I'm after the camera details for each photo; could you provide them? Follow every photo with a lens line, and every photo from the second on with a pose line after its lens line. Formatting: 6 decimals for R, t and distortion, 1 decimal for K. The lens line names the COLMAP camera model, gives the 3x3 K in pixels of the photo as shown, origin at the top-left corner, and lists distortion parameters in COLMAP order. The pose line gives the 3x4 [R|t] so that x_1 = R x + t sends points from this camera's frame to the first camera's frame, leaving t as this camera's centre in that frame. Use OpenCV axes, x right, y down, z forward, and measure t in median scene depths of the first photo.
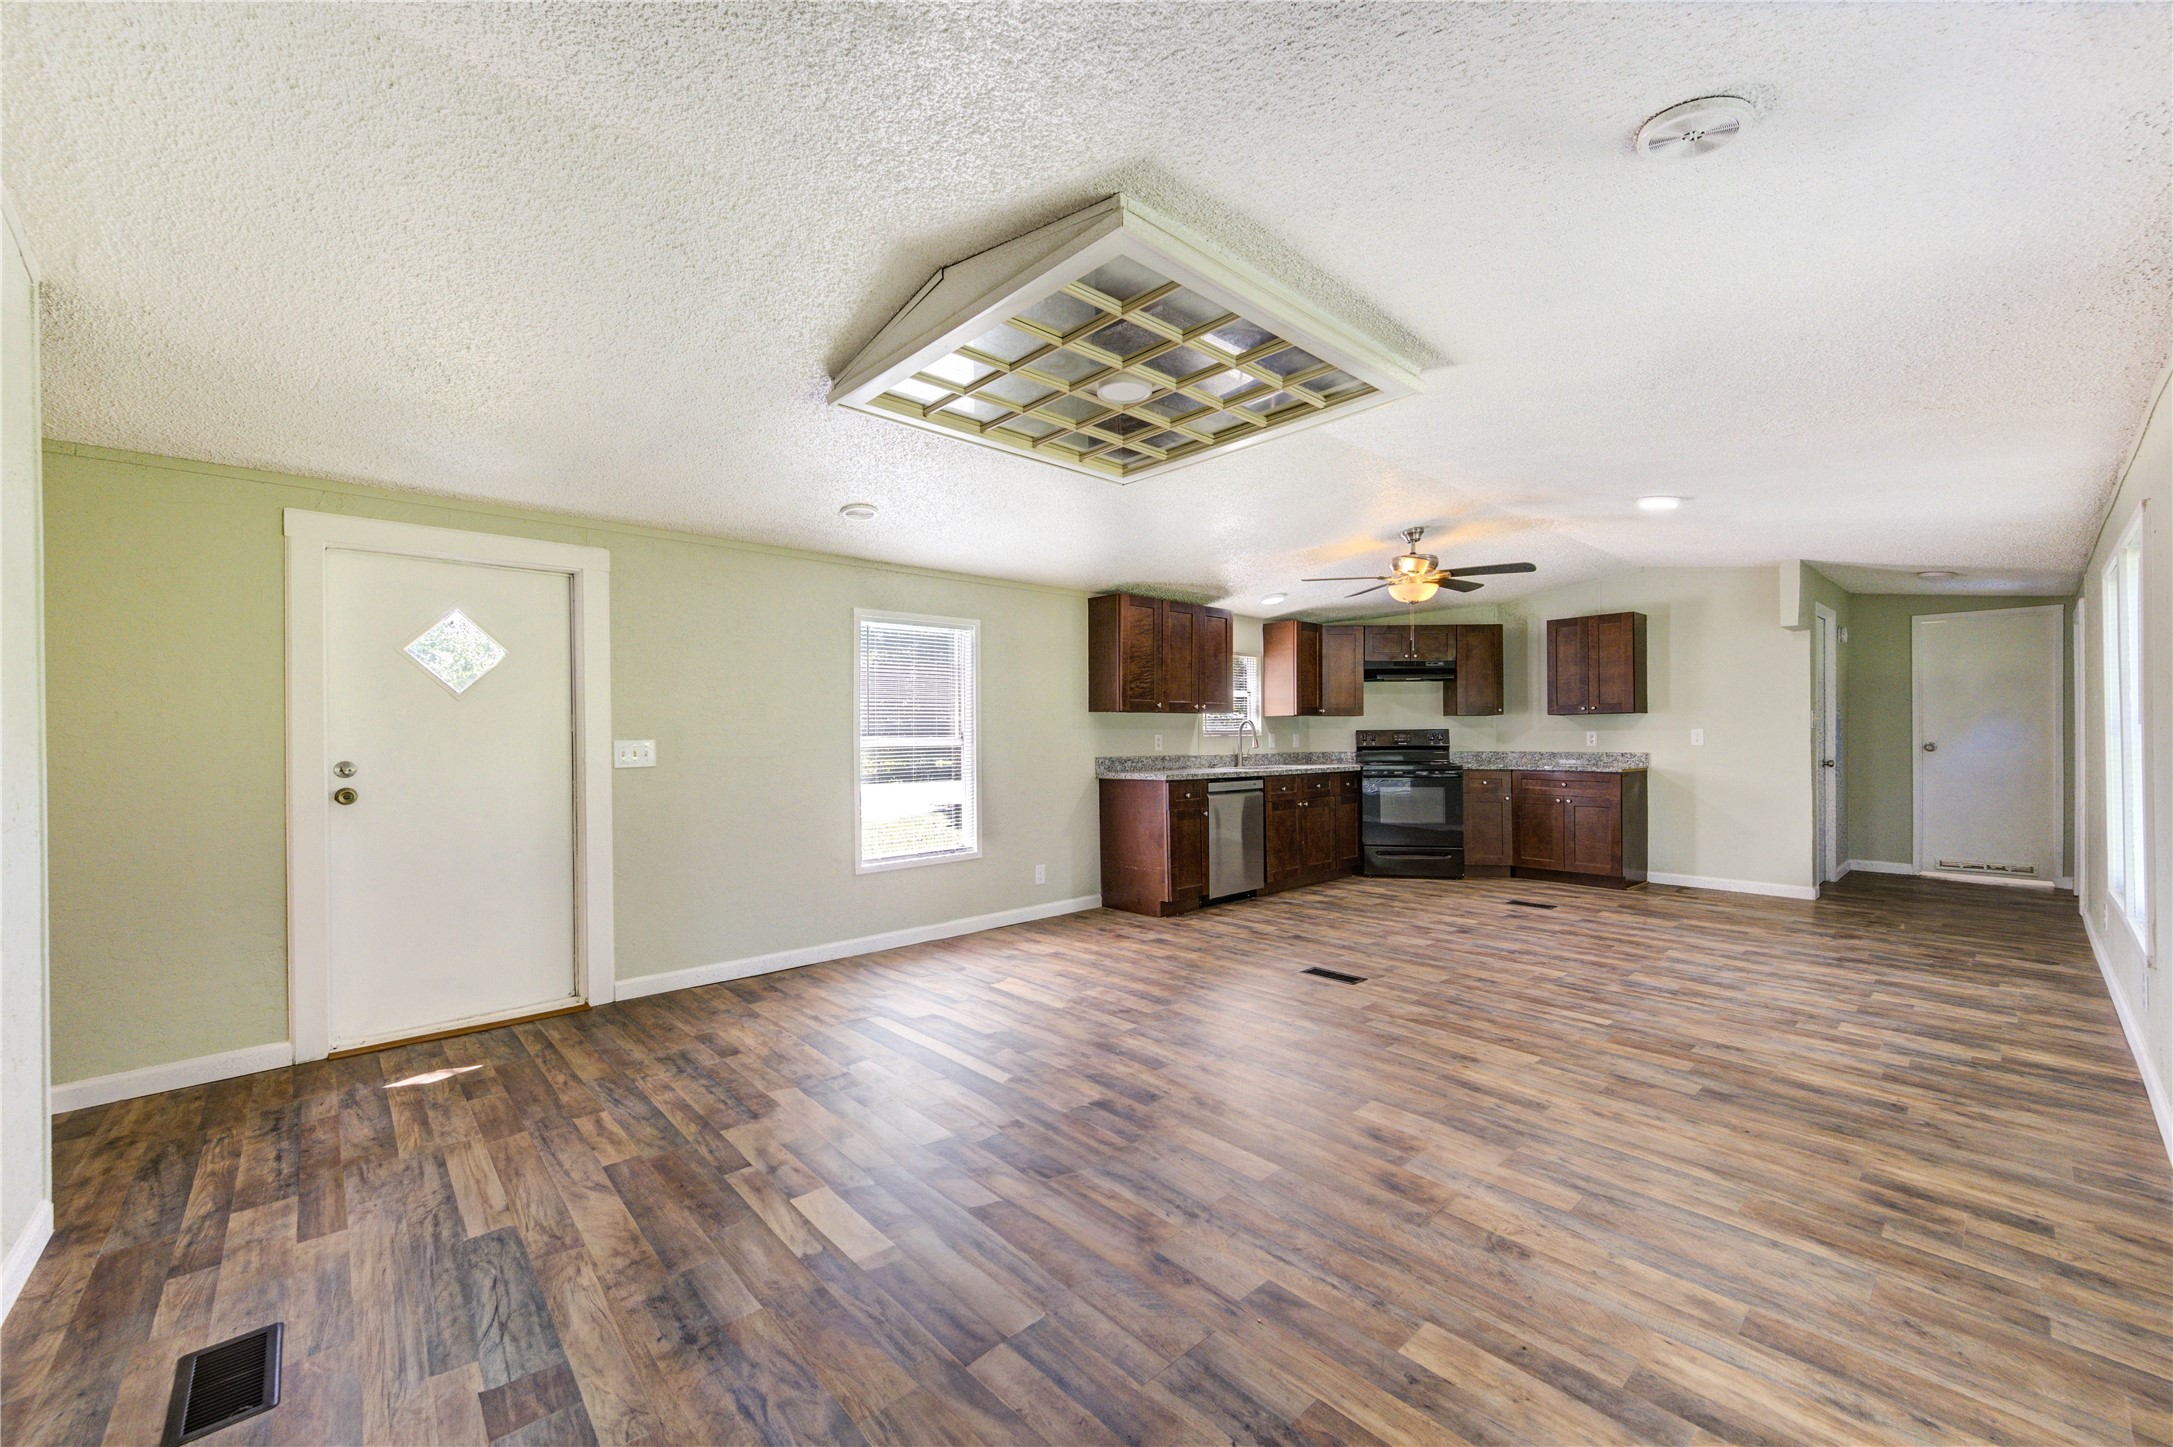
lens RADIAL K [[841.3, 0, 1095.2], [0, 841.3, 732.5], [0, 0, 1]] dist [0.000729, 0.000261]
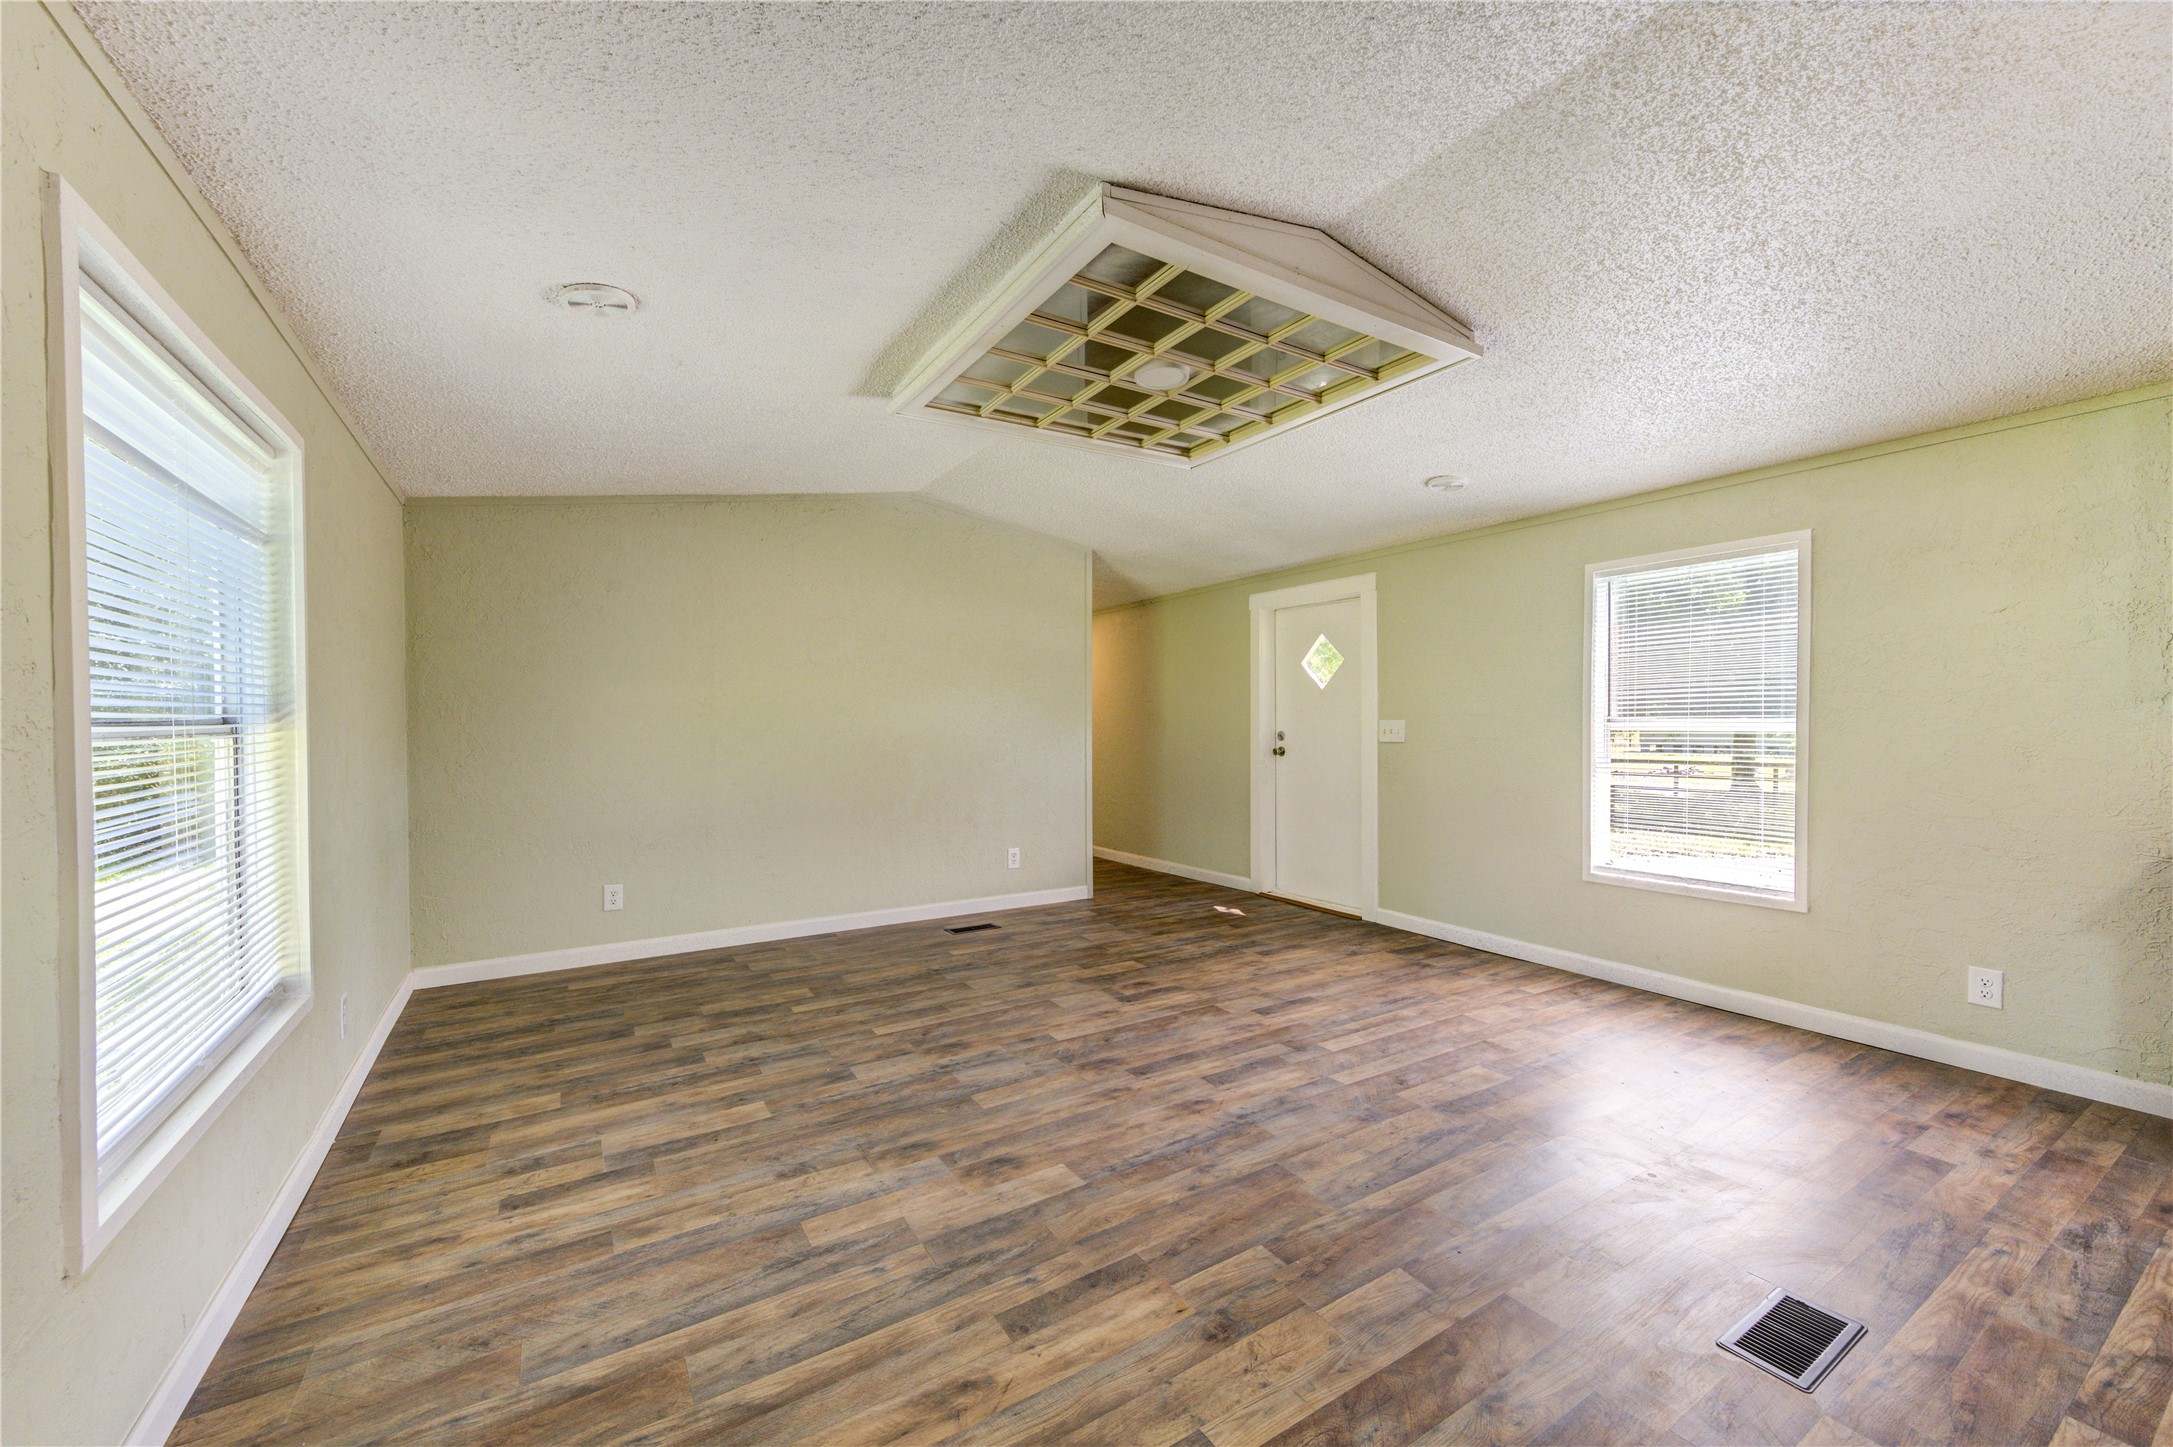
lens RADIAL K [[861.5, 0, 1103.4], [0, 861.5, 727.6], [0, 0, 1]] dist [0.002705, -0.000197]
pose [[-0.176666, 0.015835, -0.984144, 0.740901], [0.007264, 0.999864, 0.014784, -0.001018], [0.984244, -0.004537, -0.176757, 0.771231]]
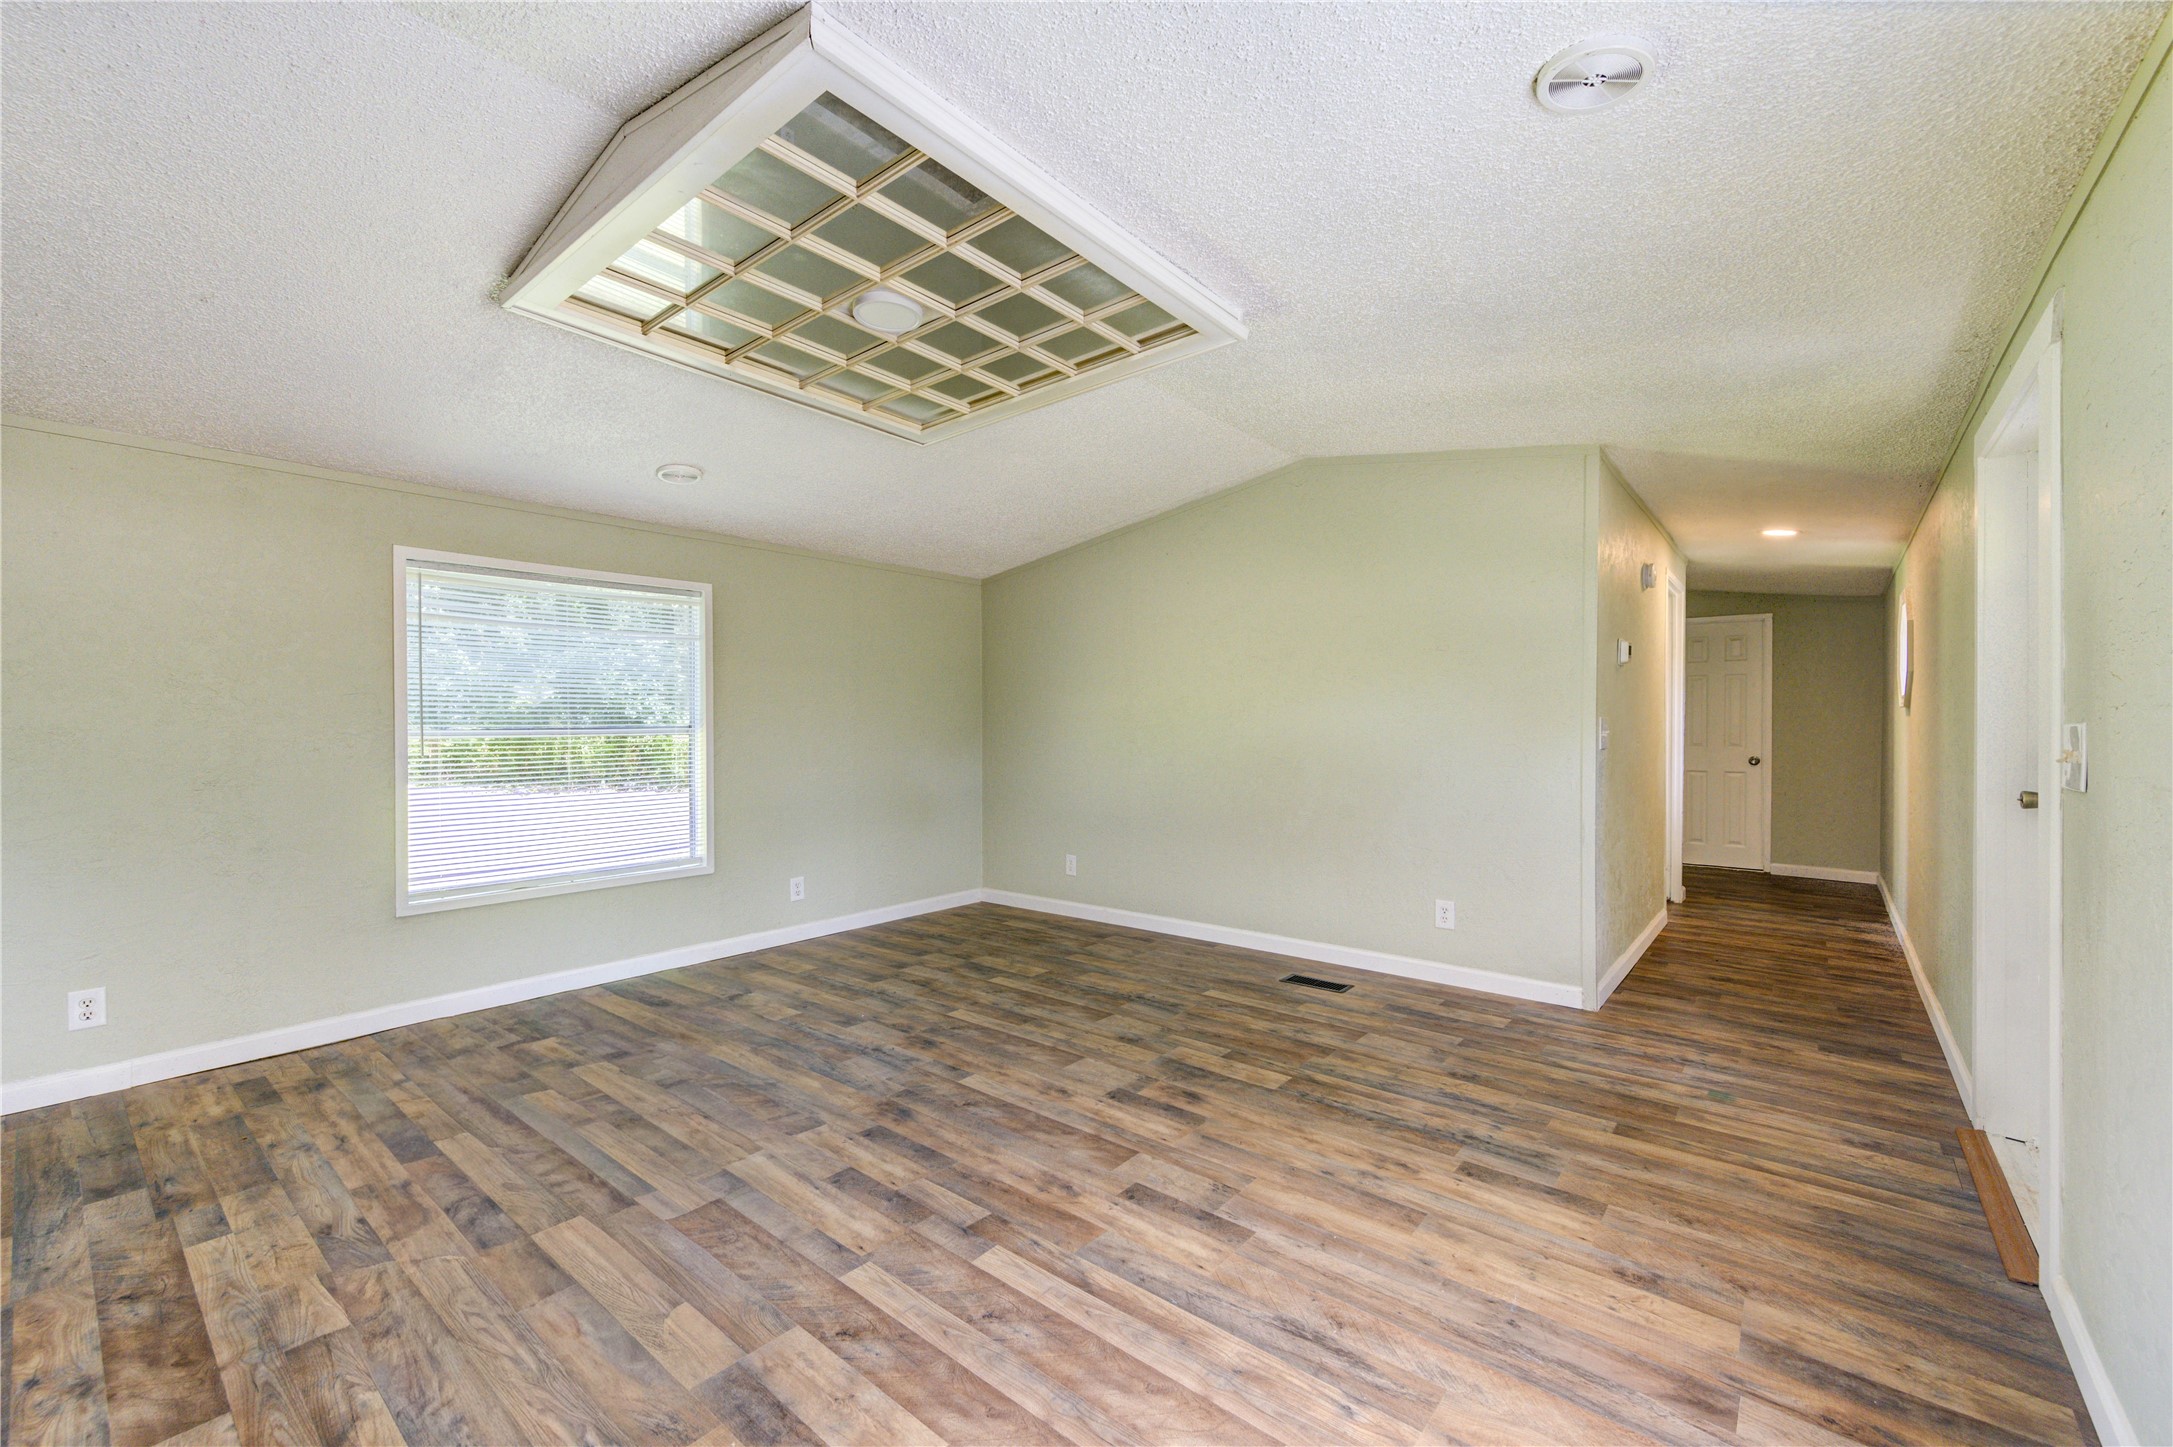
lens RADIAL K [[884.9, 0, 1080.4], [0, 884.9, 738.6], [0, 0, 1]] dist [0.001261, 0.000006]
pose [[-0.992762, 0.014349, -0.119235, -0.030269], [0.012889, 0.999832, 0.013007, 0.013559], [0.119401, 0.011376, -0.992781, 1.296479]]
